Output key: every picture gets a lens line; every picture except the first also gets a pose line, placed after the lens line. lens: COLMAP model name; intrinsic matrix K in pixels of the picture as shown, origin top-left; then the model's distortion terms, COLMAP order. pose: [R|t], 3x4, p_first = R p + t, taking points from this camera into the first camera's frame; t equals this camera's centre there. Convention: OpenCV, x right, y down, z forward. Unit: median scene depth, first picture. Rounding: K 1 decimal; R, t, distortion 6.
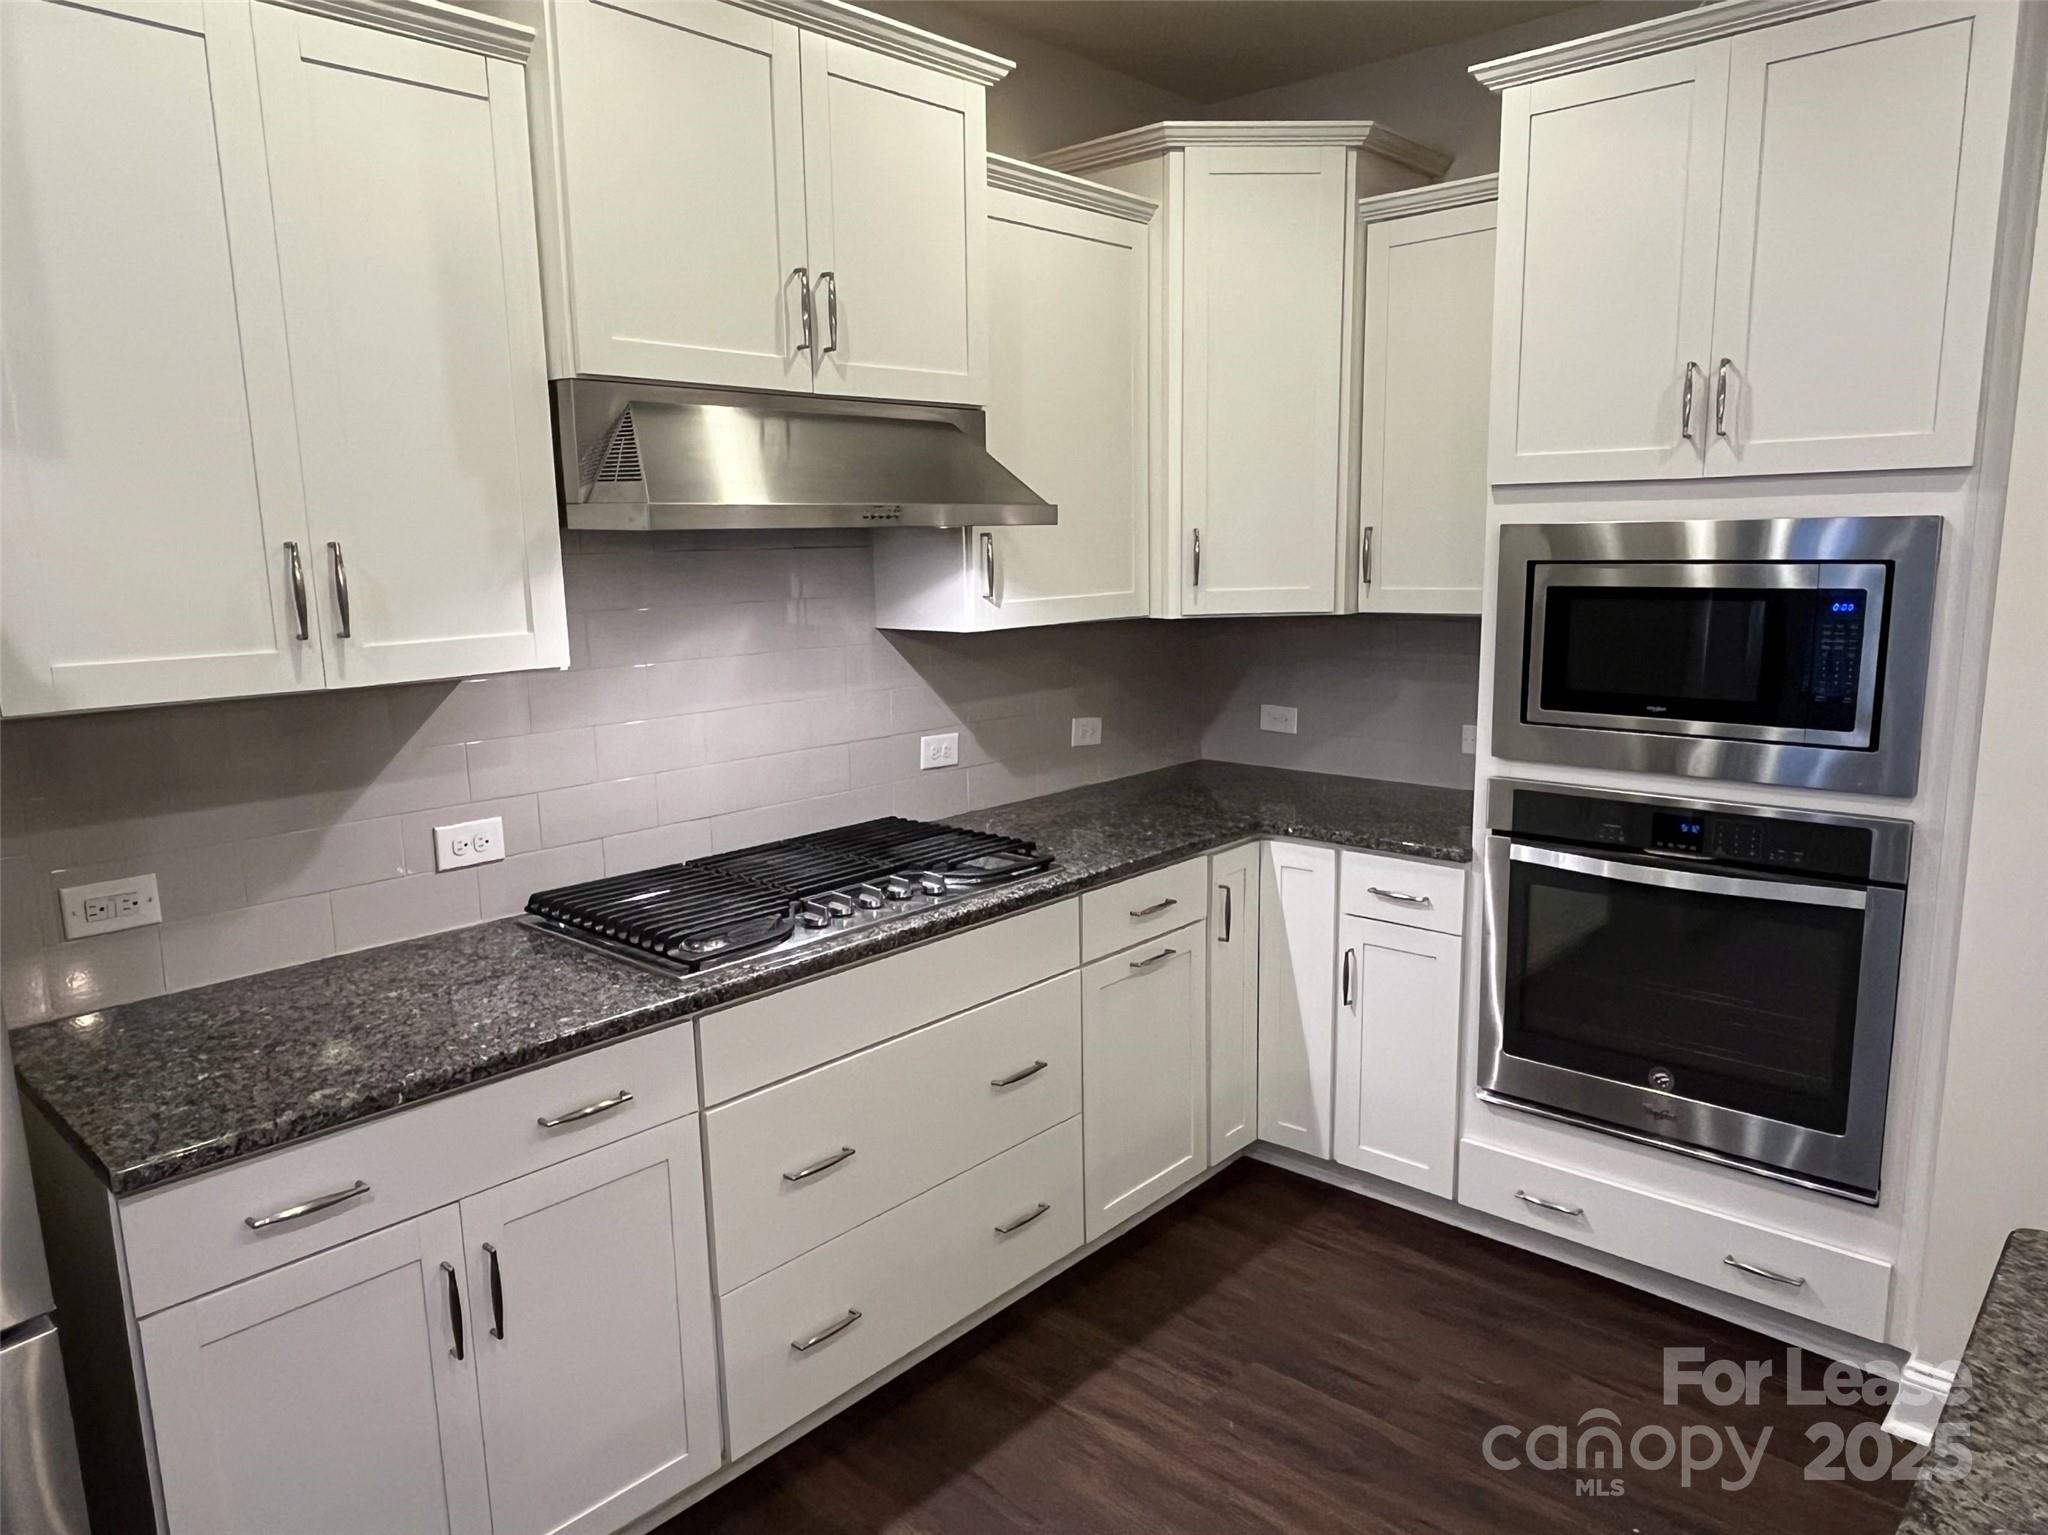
lens RADIAL K [[1338.8, 0, 1030.8], [0, 1338.8, 774.0], [0, 0, 1]] dist [-0.003533, -0.002245]
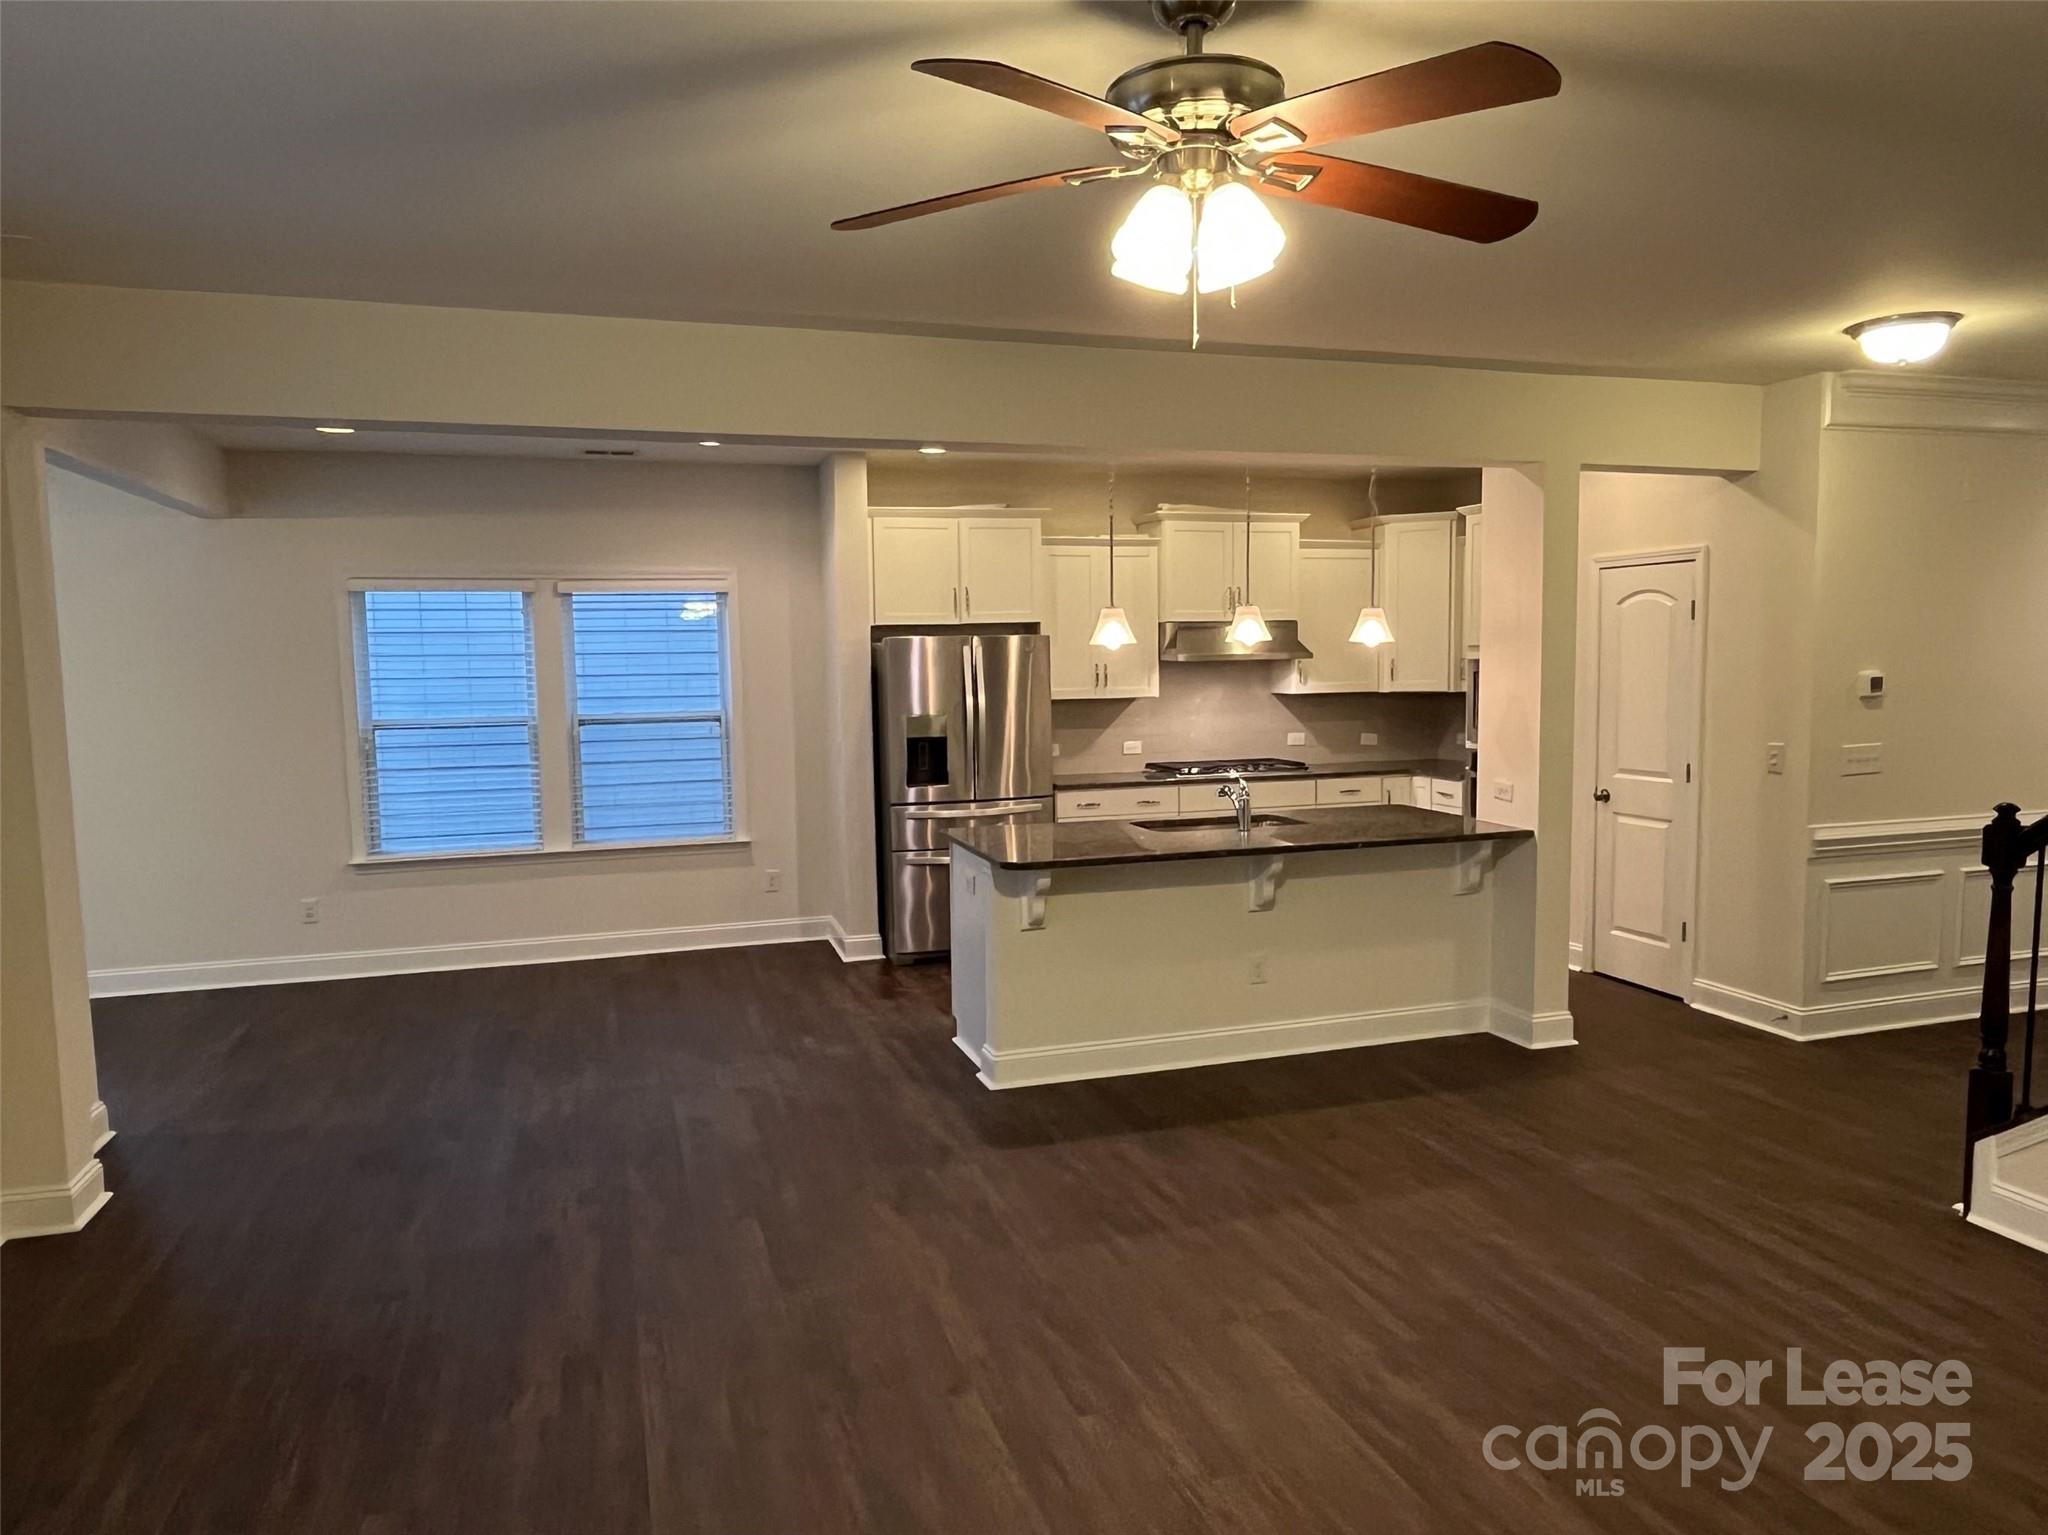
lens RADIAL K [[1338.8, 0, 1030.8], [0, 1338.8, 774.0], [0, 0, 1]] dist [-0.003533, -0.002245]
pose [[0.868700, 0.046862, -0.493117, 0.906507], [-0.086118, 0.994642, -0.057187, 0.286509], [0.487796, 0.092144, 0.868081, -1.817182]]
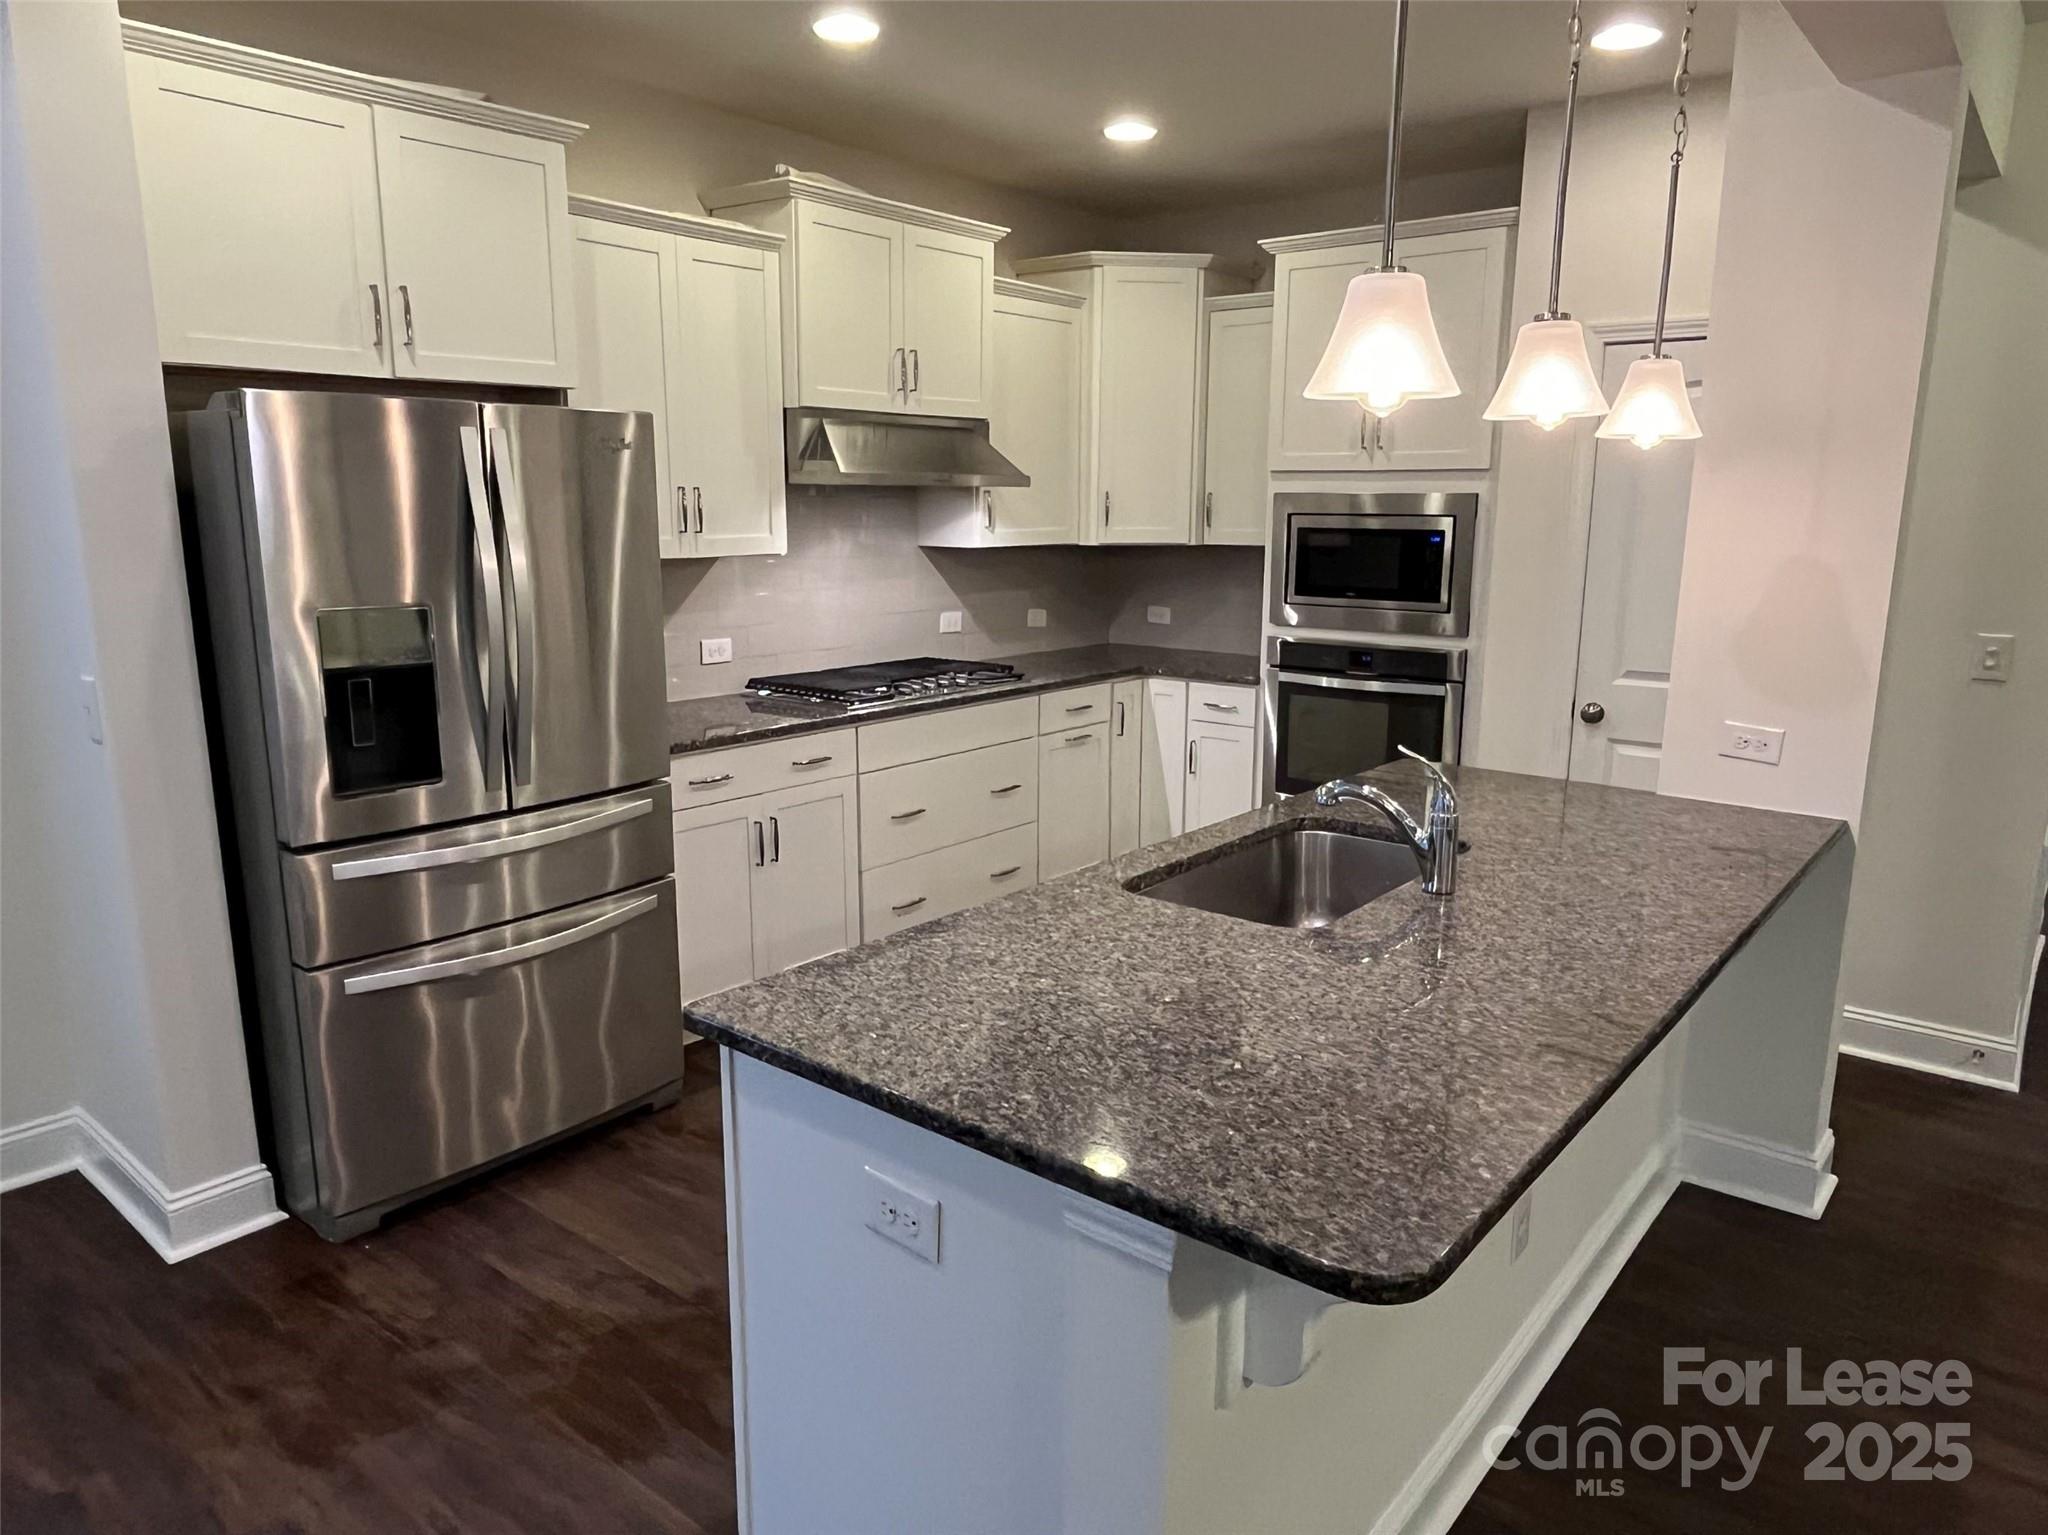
lens RADIAL K [[1338.8, 0, 1030.8], [0, 1338.8, 774.0], [0, 0, 1]] dist [-0.003533, -0.002245]
pose [[0.997935, 0.010348, 0.063393, -0.082056], [-0.012062, 0.999570, 0.026718, 0.139860], [-0.063090, -0.027428, 0.997631, -0.743791]]
